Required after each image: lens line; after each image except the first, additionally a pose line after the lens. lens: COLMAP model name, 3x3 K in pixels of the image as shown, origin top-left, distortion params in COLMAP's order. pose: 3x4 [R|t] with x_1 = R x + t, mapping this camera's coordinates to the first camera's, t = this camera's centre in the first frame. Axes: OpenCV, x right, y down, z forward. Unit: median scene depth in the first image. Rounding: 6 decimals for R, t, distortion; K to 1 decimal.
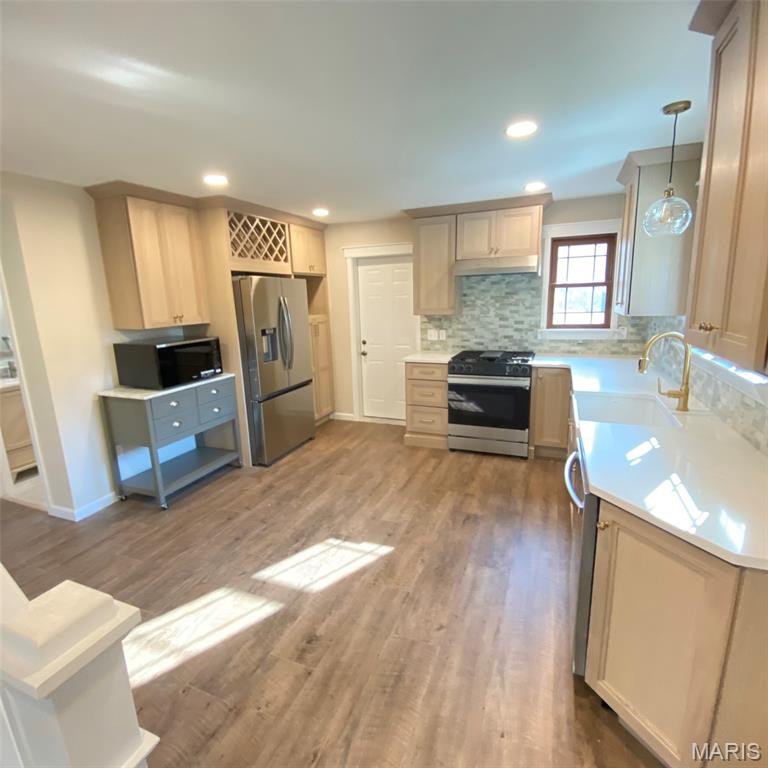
lens RADIAL K [[412.9, 0, 384.0], [0, 412.9, 384.0], [0, 0, 1]] dist [0.058312, -0.057207]
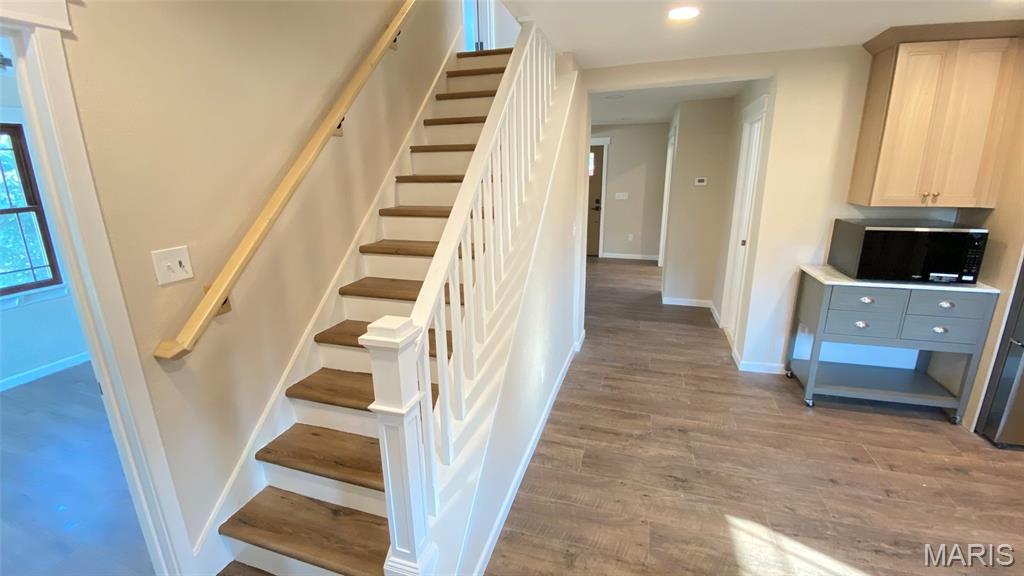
lens RADIAL K [[419.8, 0, 513.5], [0, 419.8, 286.2], [0, 0, 1]] dist [0.036668, -0.028283]
pose [[0.083782, 0.282983, -0.955459, 0.190245], [-0.194137, 0.945093, 0.262889, -0.052753], [0.977390, 0.163465, 0.134120, 0.171042]]
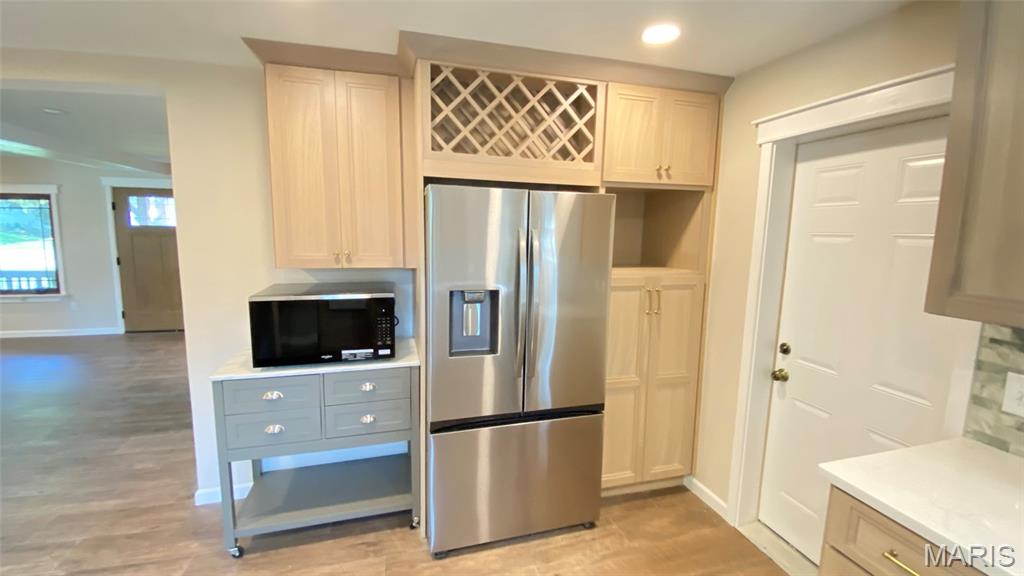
lens RADIAL K [[419.8, 0, 513.5], [0, 419.8, 286.2], [0, 0, 1]] dist [0.036668, -0.028283]
pose [[0.614019, 0.140571, -0.776672, 0.134476], [-0.199386, 0.979723, 0.019692, -0.155535], [0.763692, 0.142766, 0.629597, 0.711886]]
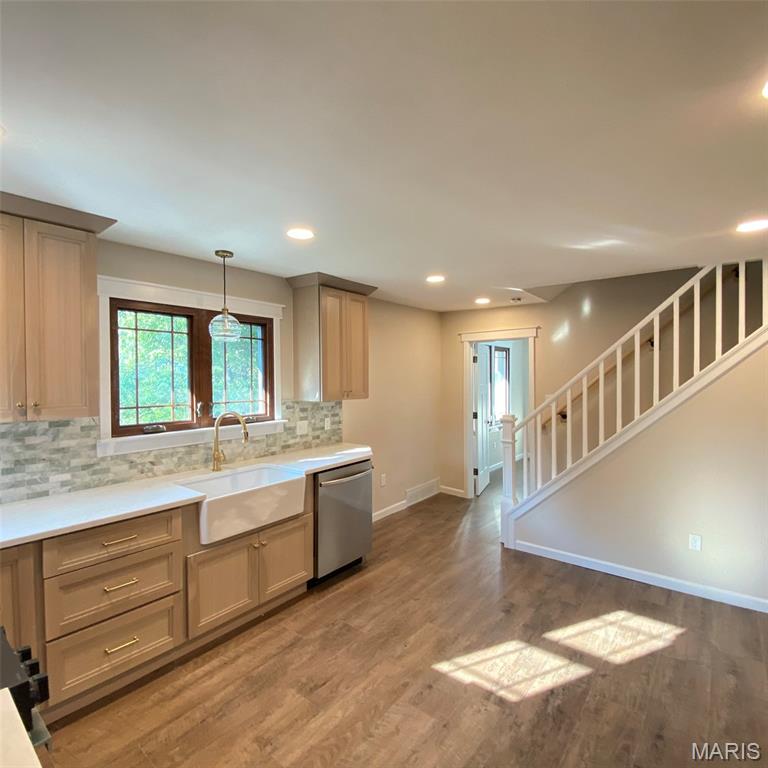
lens RADIAL K [[416.8, 0, 381.0], [0, 416.8, 380.2], [0, 0, 1]] dist [0.030371, -0.028655]
pose [[-0.956904, 0.033632, 0.288452, -0.100744], [0.093814, 0.975816, 0.197439, -0.245335], [-0.274835, 0.215991, -0.936917, 1.156103]]
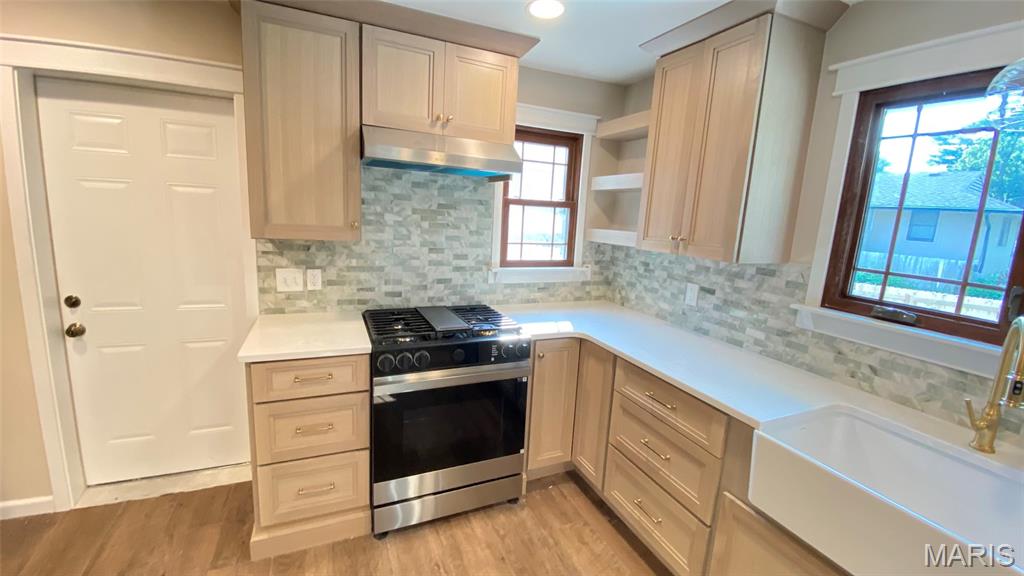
lens RADIAL K [[411.3, 0, 512.0], [0, 411.3, 288.0], [0, 0, 1]] dist [0.030149, -0.026892]
pose [[0.685620, -0.064677, 0.725080, -0.059174], [0.075182, 0.997010, 0.017842, -0.120910], [-0.724066, 0.042281, 0.688433, 0.607998]]
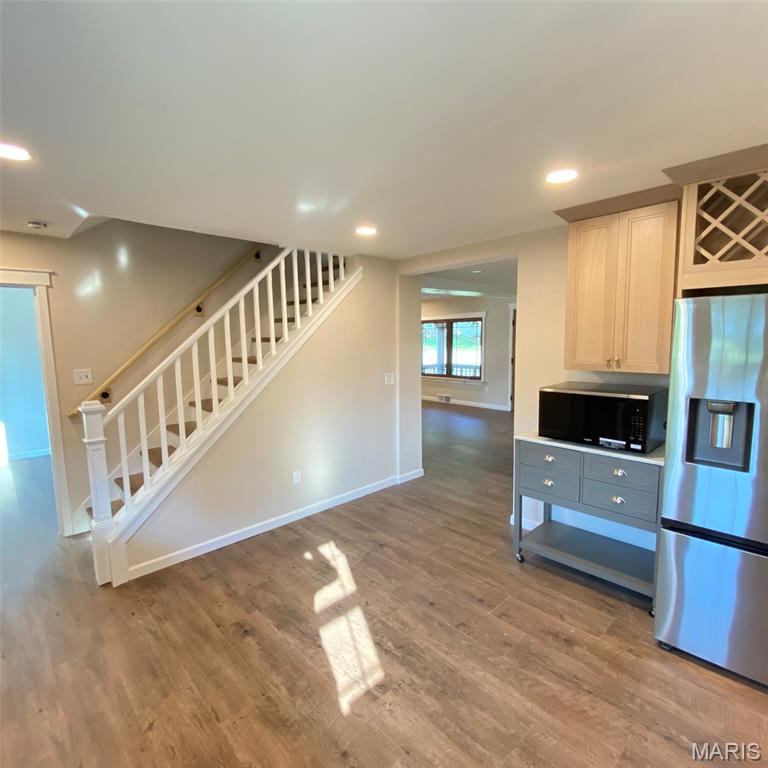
lens RADIAL K [[416.8, 0, 381.0], [0, 416.8, 380.2], [0, 0, 1]] dist [0.030371, -0.028655]
pose [[-0.416434, 0.132150, -0.899510, 0.319903], [-0.163584, 0.962342, 0.217114, -0.195162], [0.894328, 0.237560, -0.379134, 0.813438]]
